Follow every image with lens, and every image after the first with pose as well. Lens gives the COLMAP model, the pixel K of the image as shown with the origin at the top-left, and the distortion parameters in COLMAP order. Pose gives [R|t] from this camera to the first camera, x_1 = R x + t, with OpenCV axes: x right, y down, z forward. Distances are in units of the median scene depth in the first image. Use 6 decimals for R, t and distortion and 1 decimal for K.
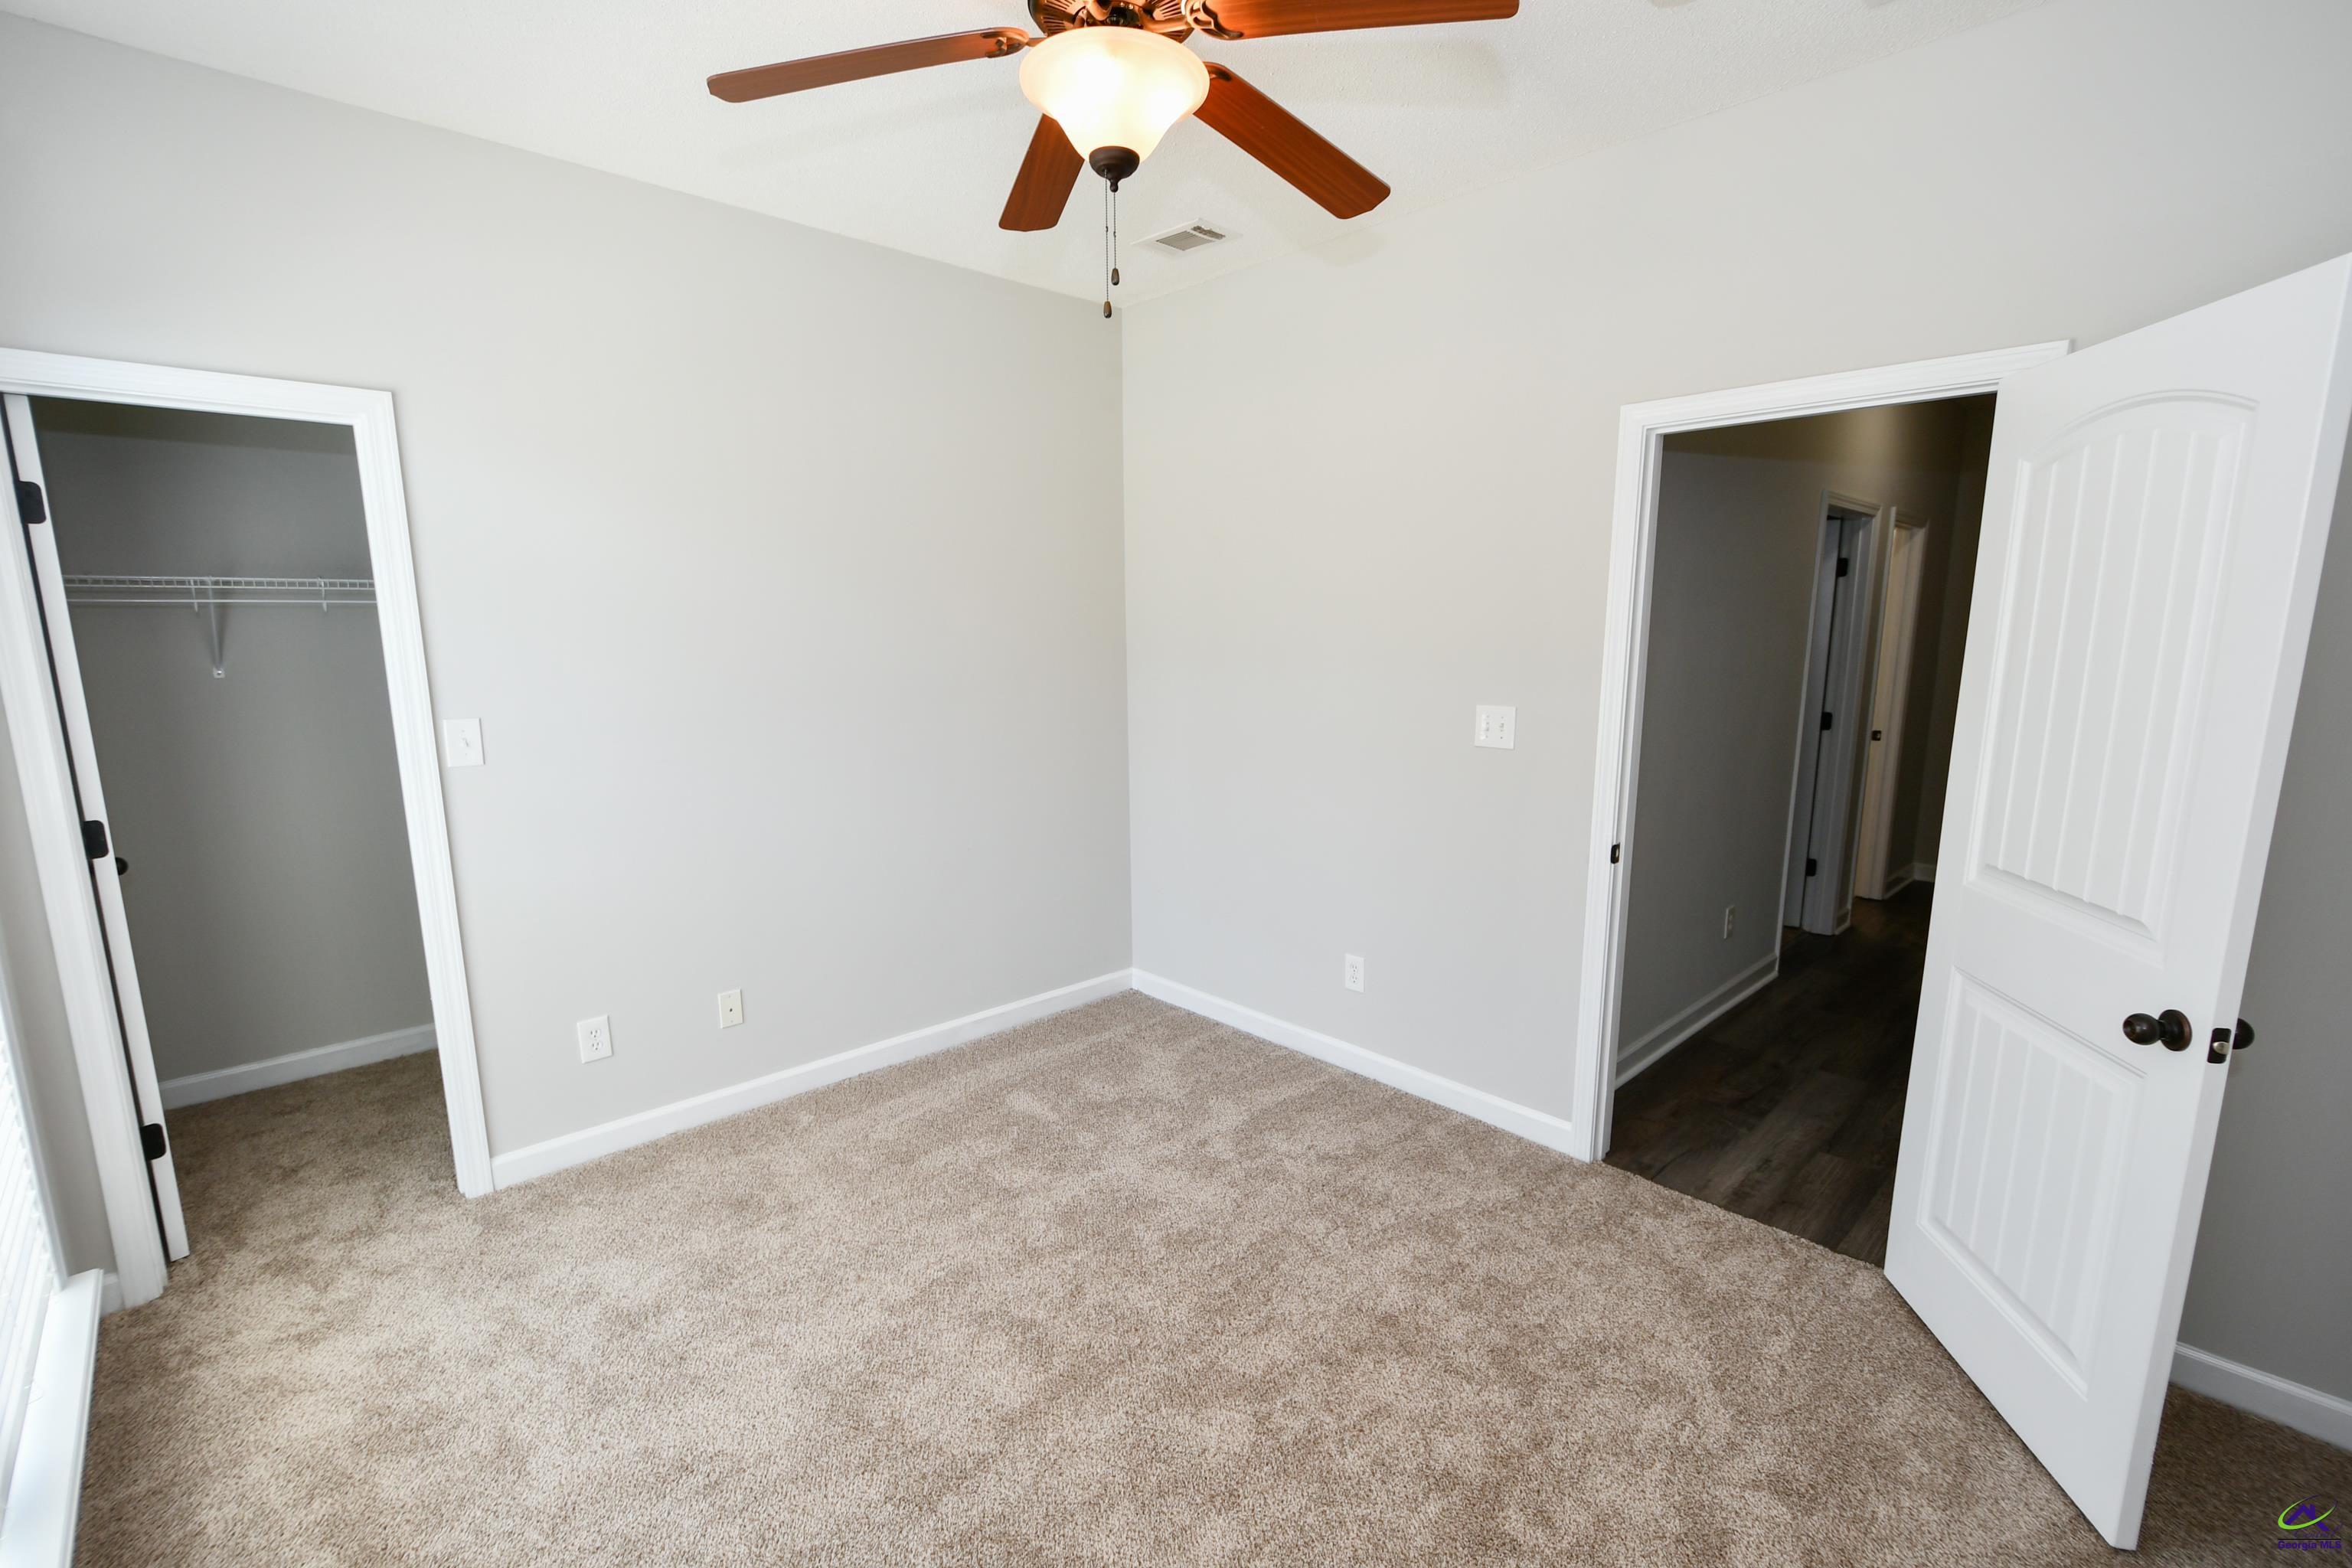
lens RADIAL K [[1031.3, 0, 1157.7], [0, 1031.3, 806.2], [0, 0, 1]] dist [0.004687, -0.008171]
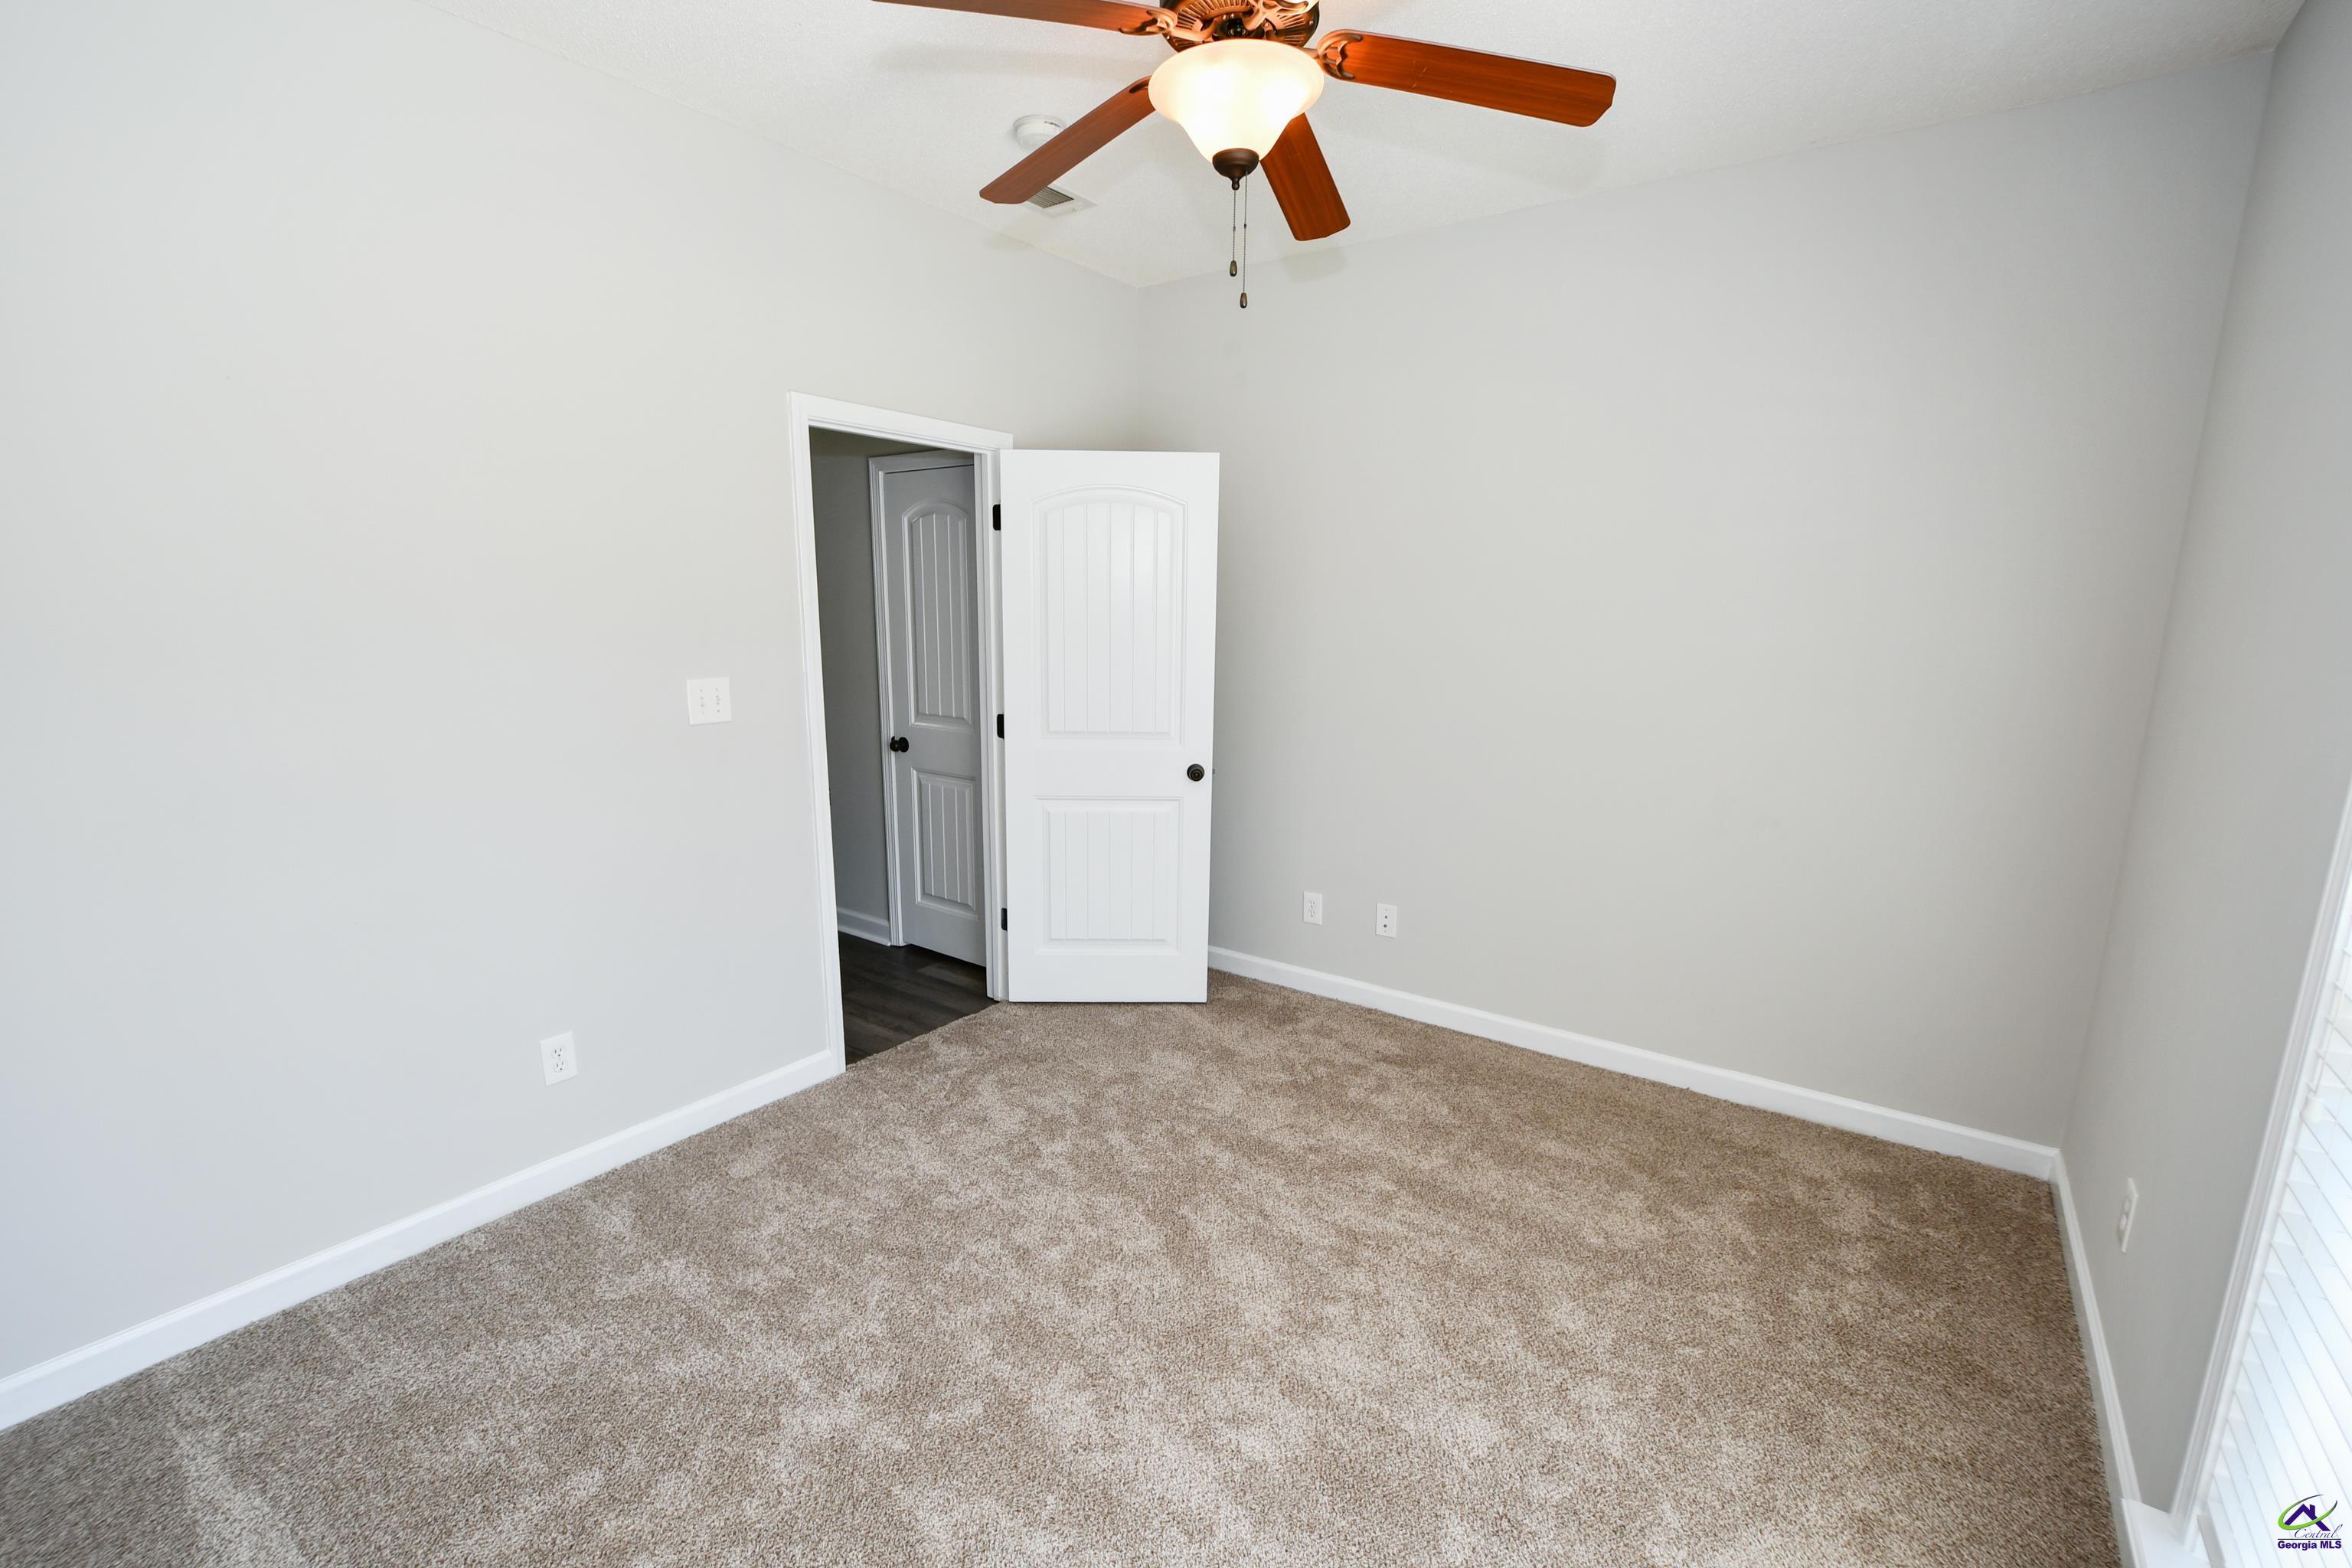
lens RADIAL K [[1031.3, 0, 1157.7], [0, 1031.3, 806.2], [0, 0, 1]] dist [0.004687, -0.008171]
pose [[-0.190949, -0.184816, 0.964044, -0.670698], [0.163354, 0.962437, 0.216864, -0.121505], [-0.967912, 0.198890, -0.153586, 0.768306]]
